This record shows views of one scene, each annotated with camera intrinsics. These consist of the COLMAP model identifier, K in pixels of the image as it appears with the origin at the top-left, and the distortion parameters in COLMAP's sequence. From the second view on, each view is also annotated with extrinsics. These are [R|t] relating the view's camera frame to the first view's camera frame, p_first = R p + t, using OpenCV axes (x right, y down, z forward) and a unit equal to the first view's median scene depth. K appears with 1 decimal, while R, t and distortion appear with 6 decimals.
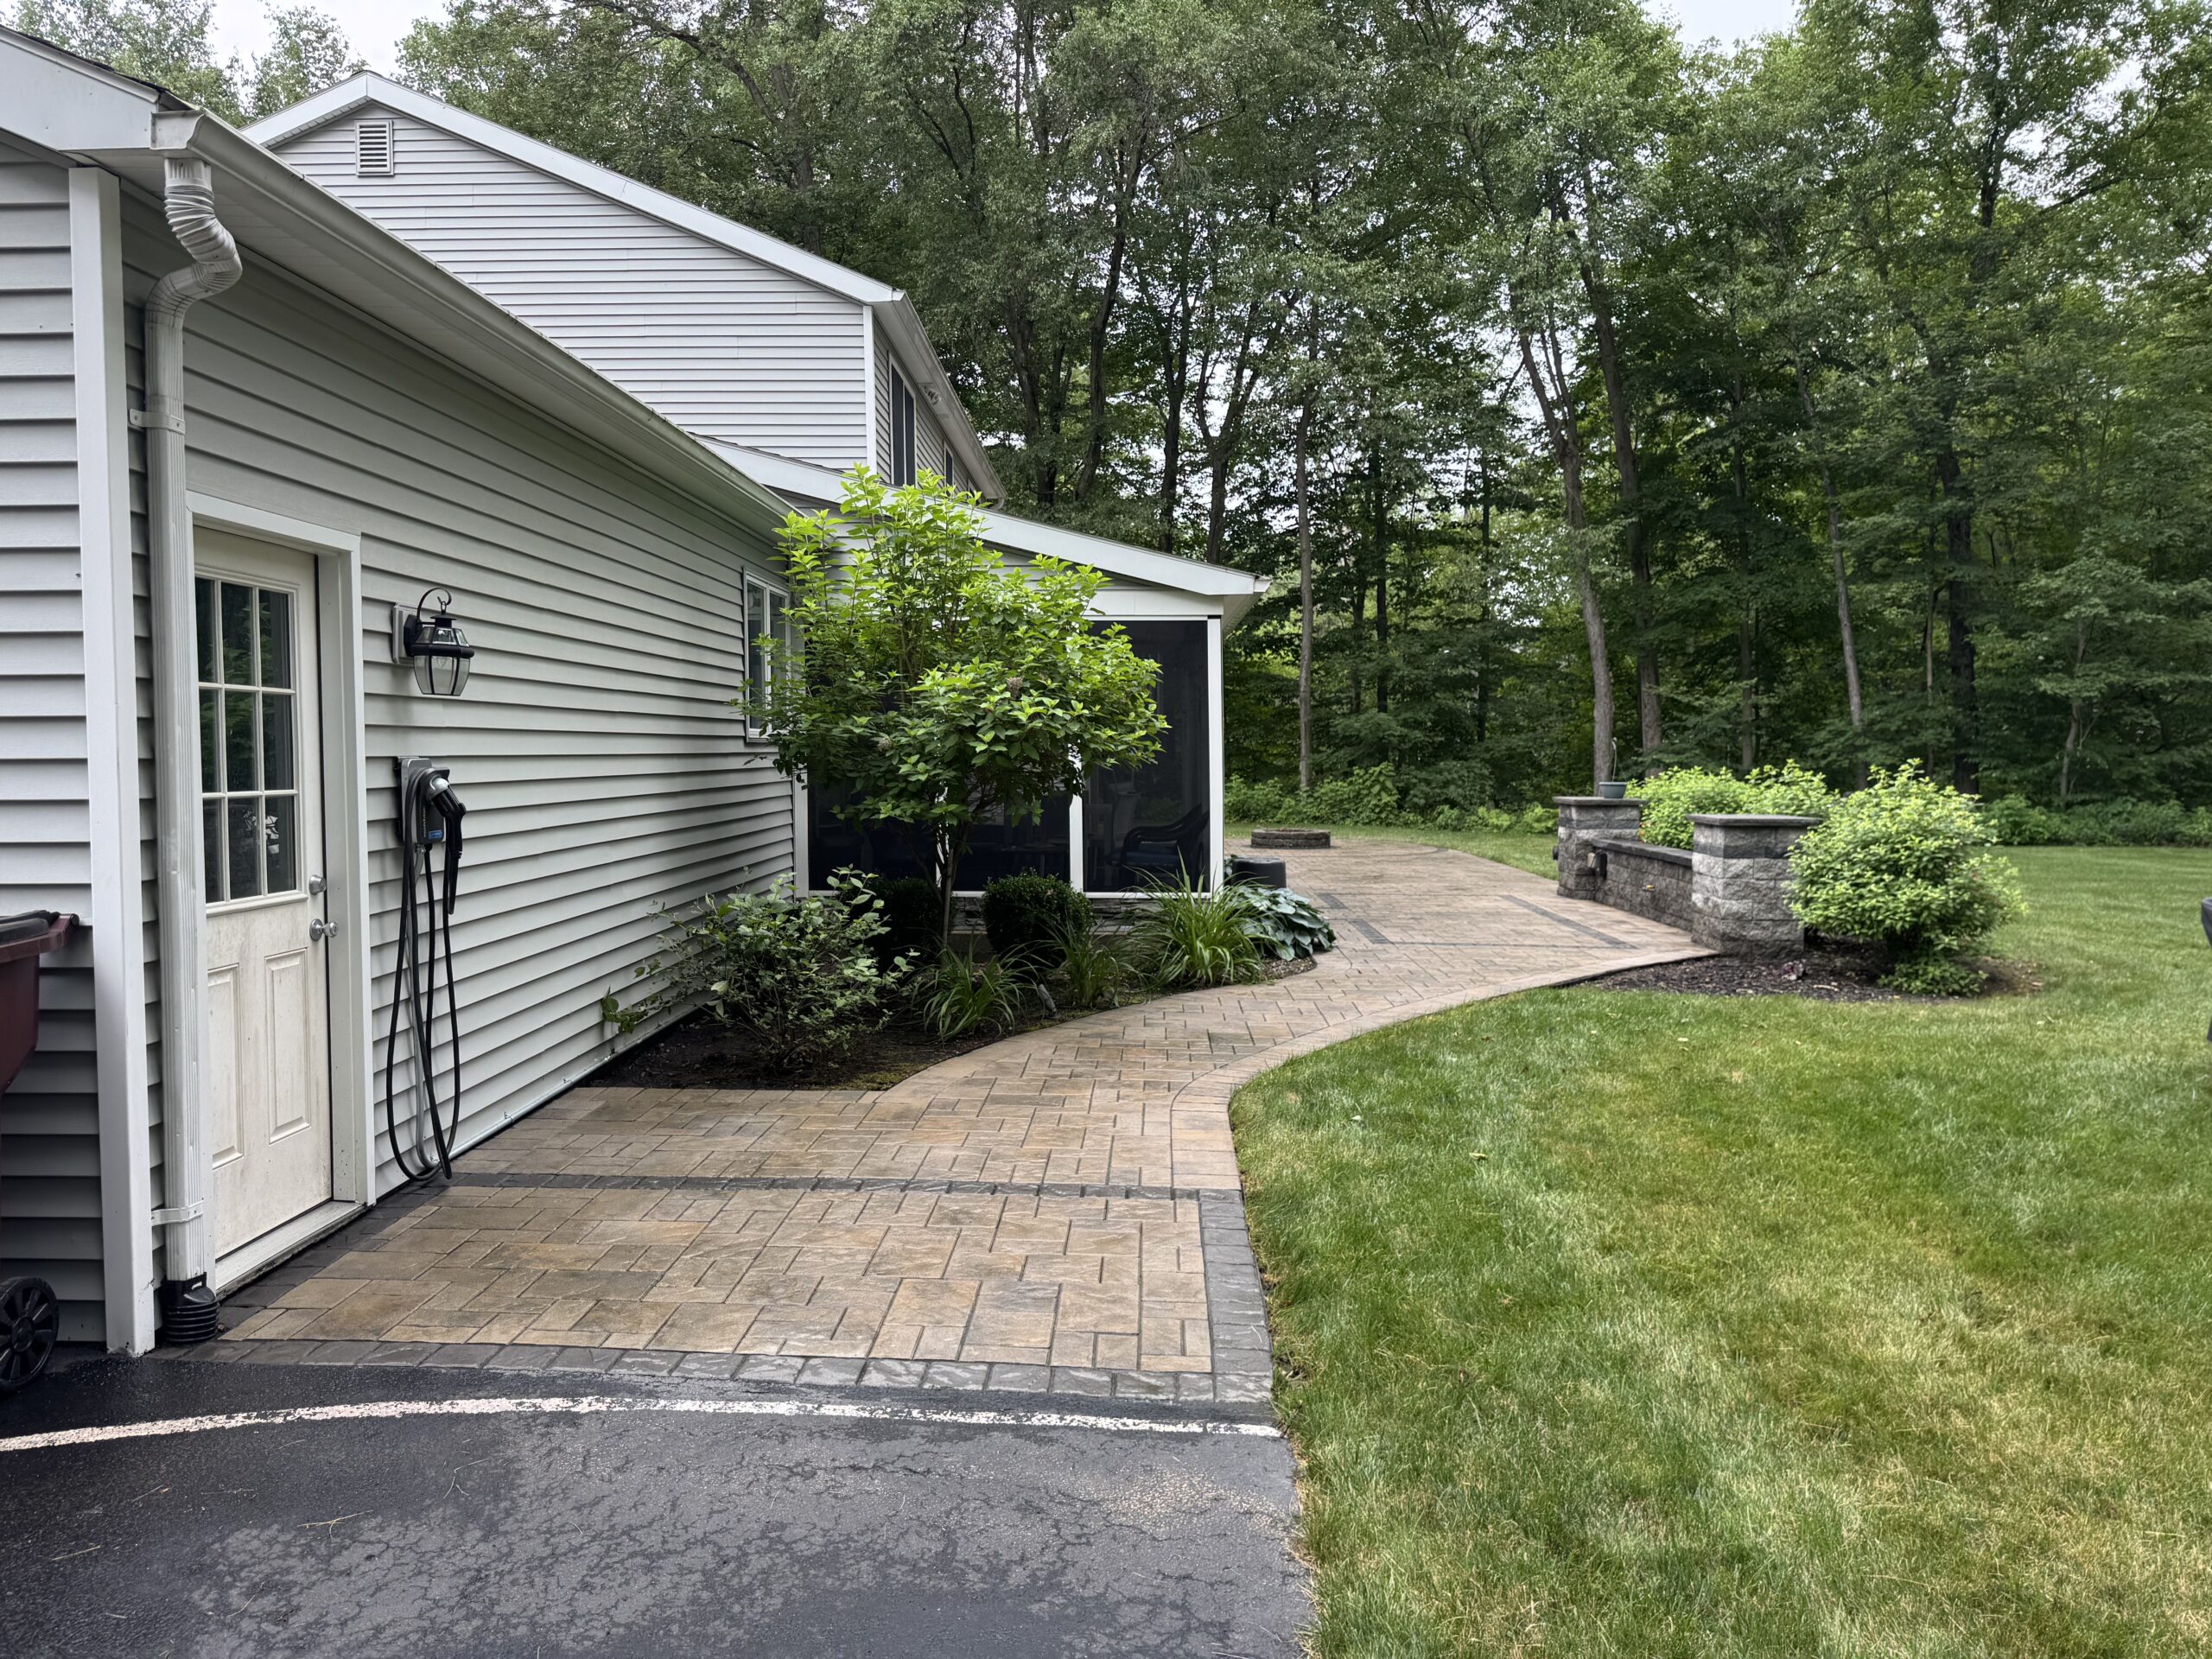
lens RADIAL K [[1524.0, 0, 1064.3], [0, 1524.0, 804.6], [0, 0, 1]] dist [0.068537, -0.116526]
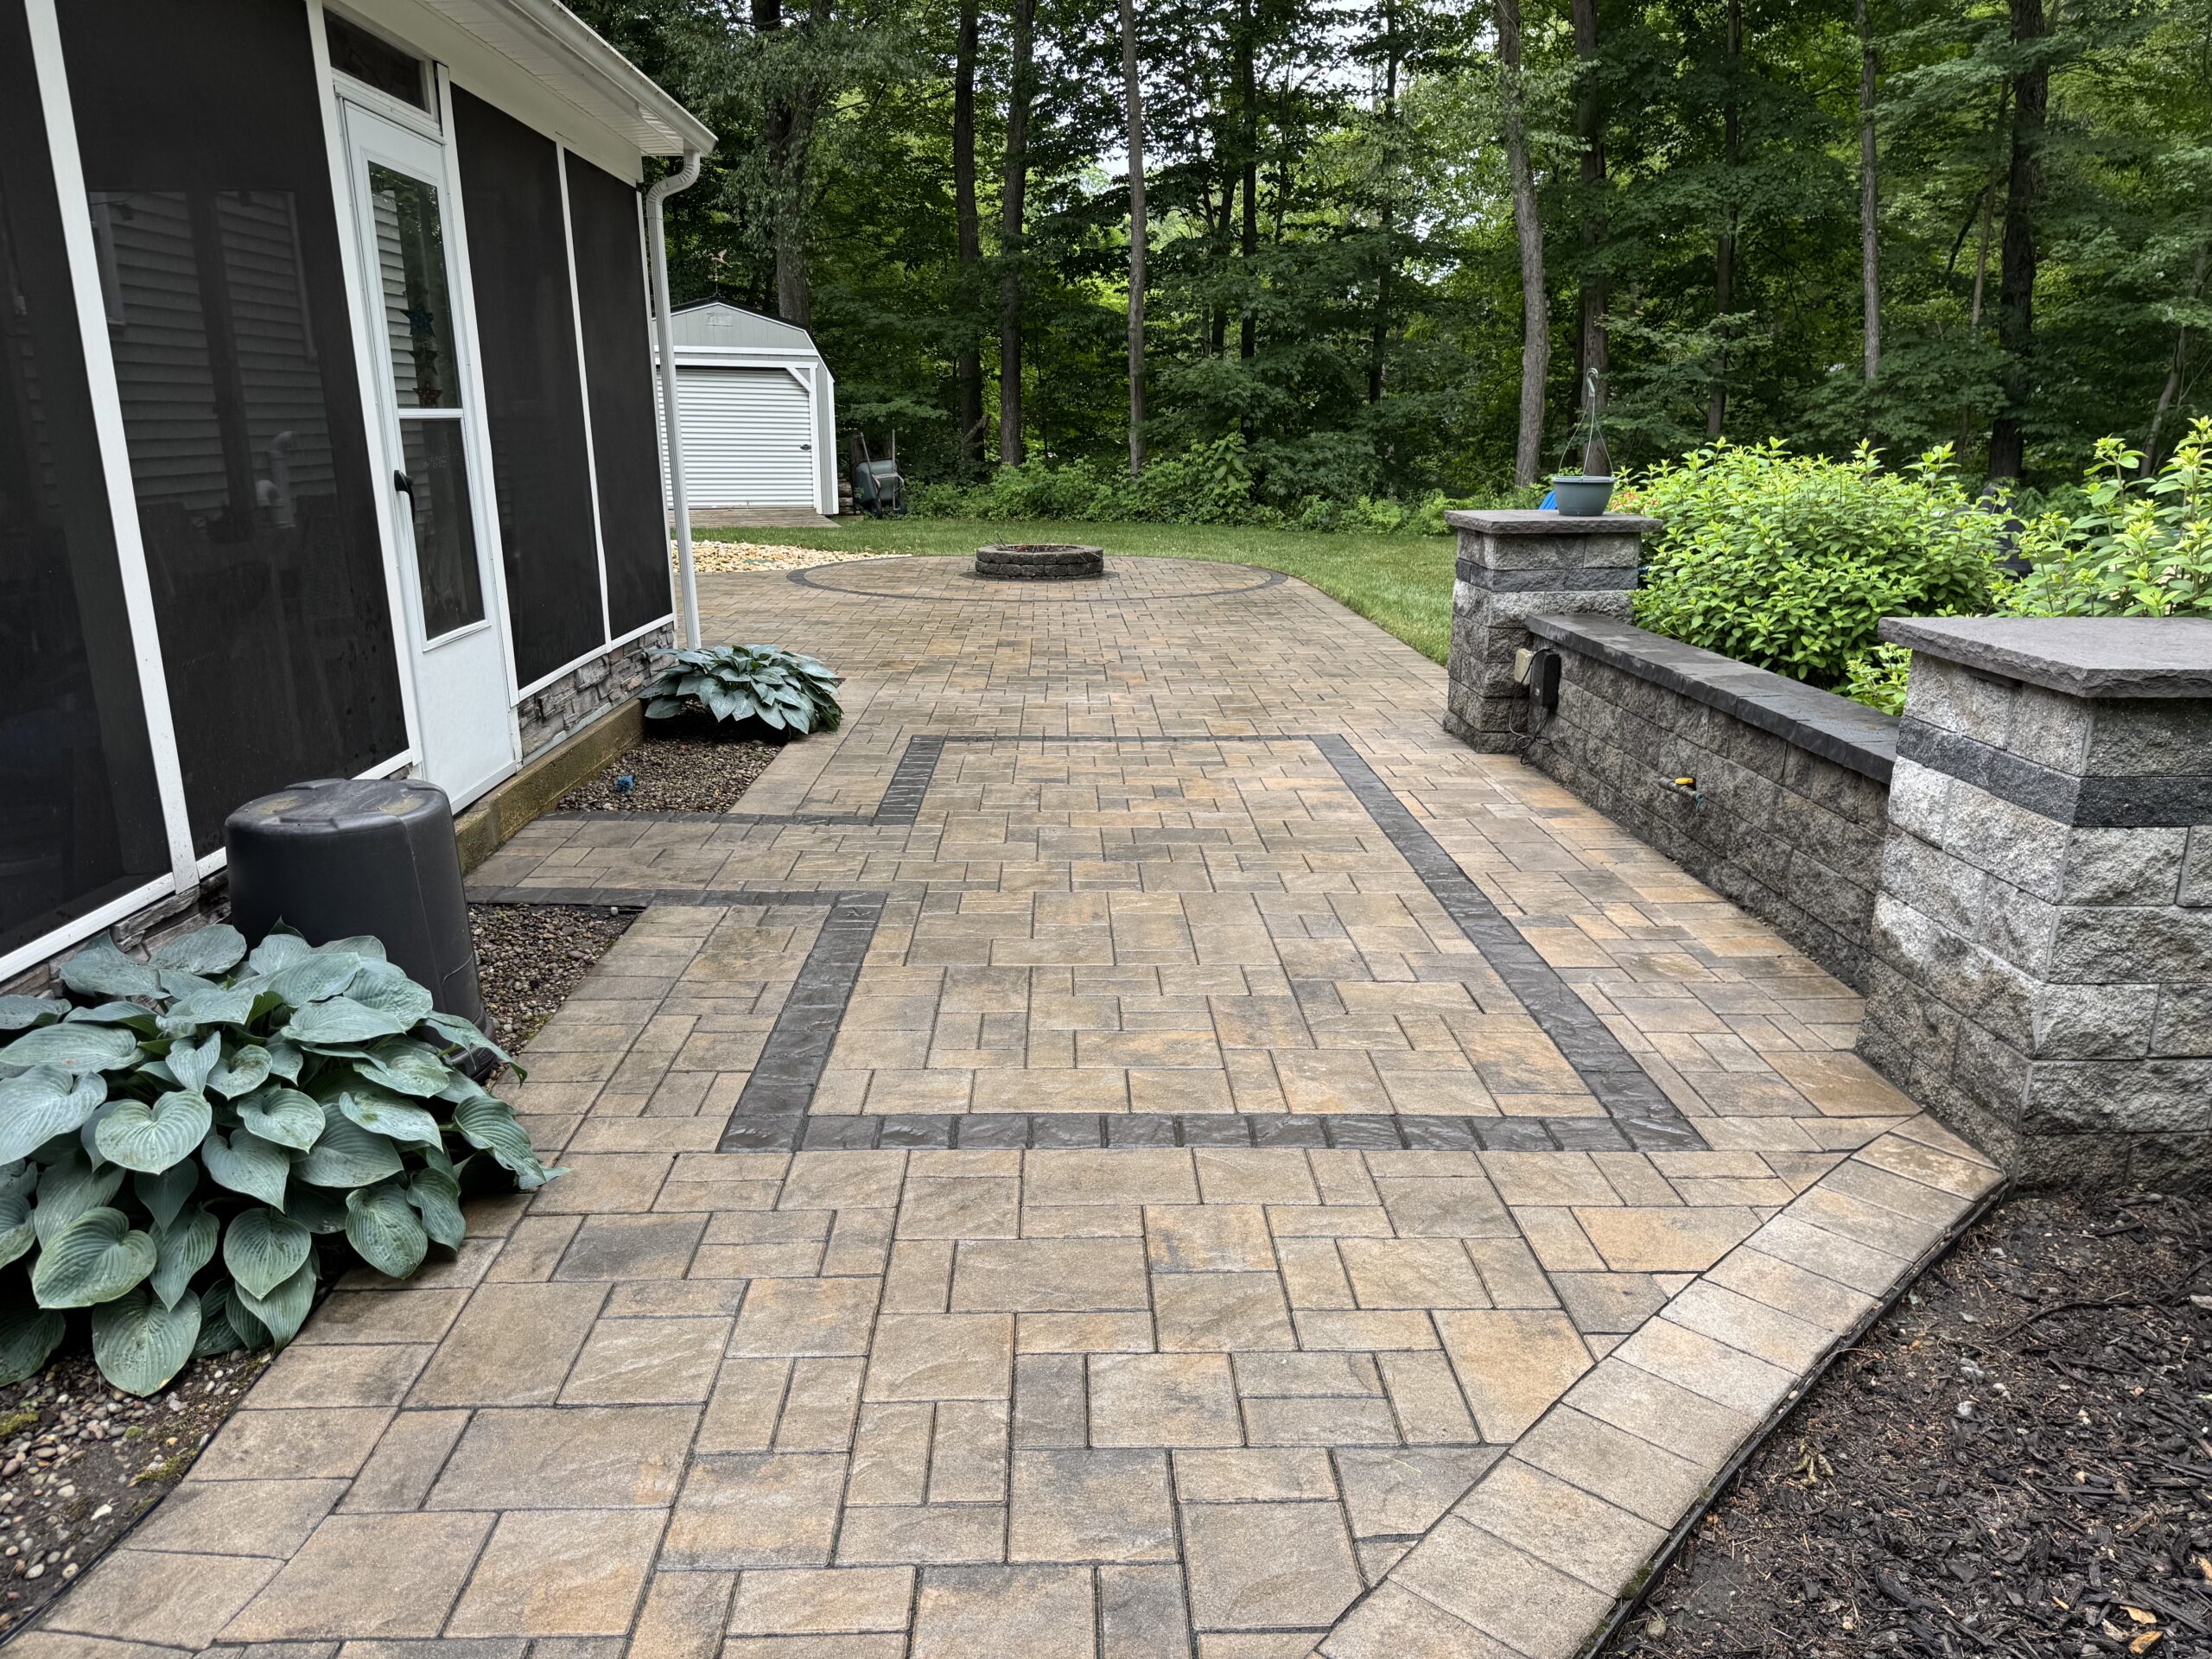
lens RADIAL K [[1522.9, 0, 1106.0], [0, 1522.9, 829.5], [0, 0, 1]] dist [0.080528, -0.113495]
pose [[0.996495, -0.018204, 0.081650, 0.189676], [-0.000487, 0.974760, 0.223256, -0.014766], [-0.083653, -0.222514, 0.971334, 0.577645]]
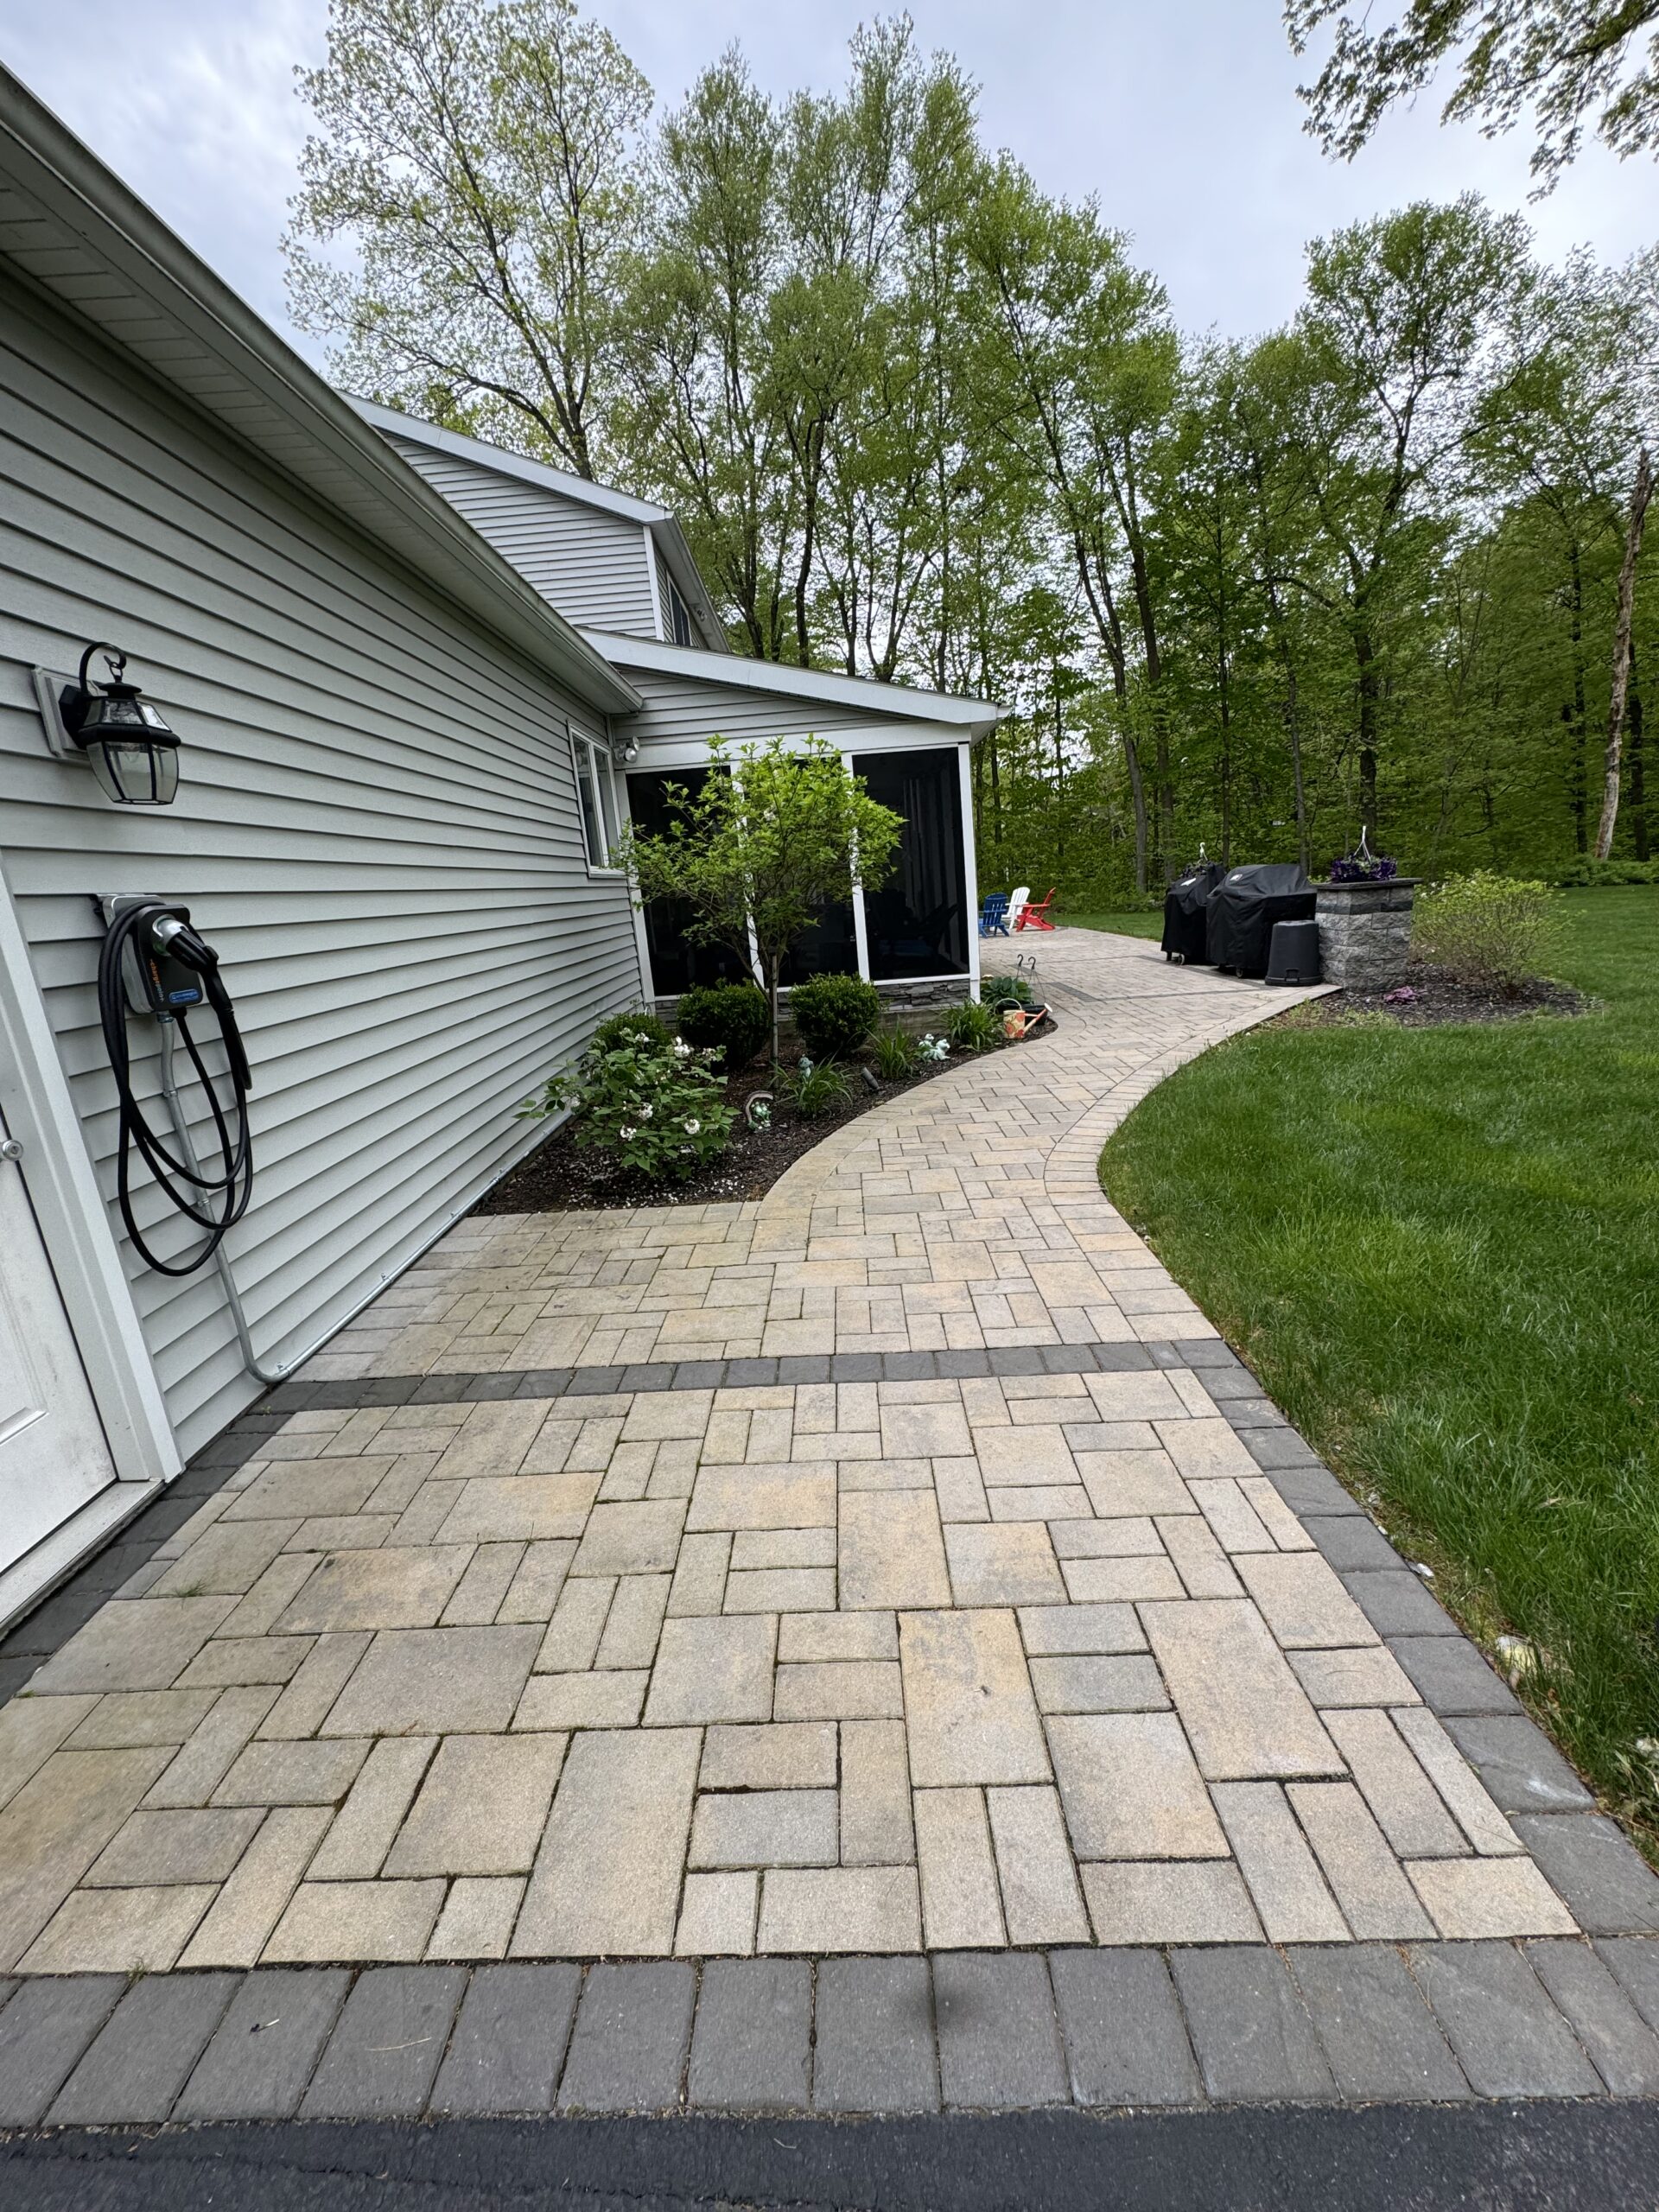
lens RADIAL K [[861.4, 0, 807.2], [0, 861.4, 1104.2], [0, 0, 1]] dist [0.001646, 0.000368]
pose [[0.996700, -0.080873, 0.006947, -0.037174], [0.077639, 0.974808, 0.209095, 0.002156], [-0.023682, -0.207865, 0.977871, 0.194411]]
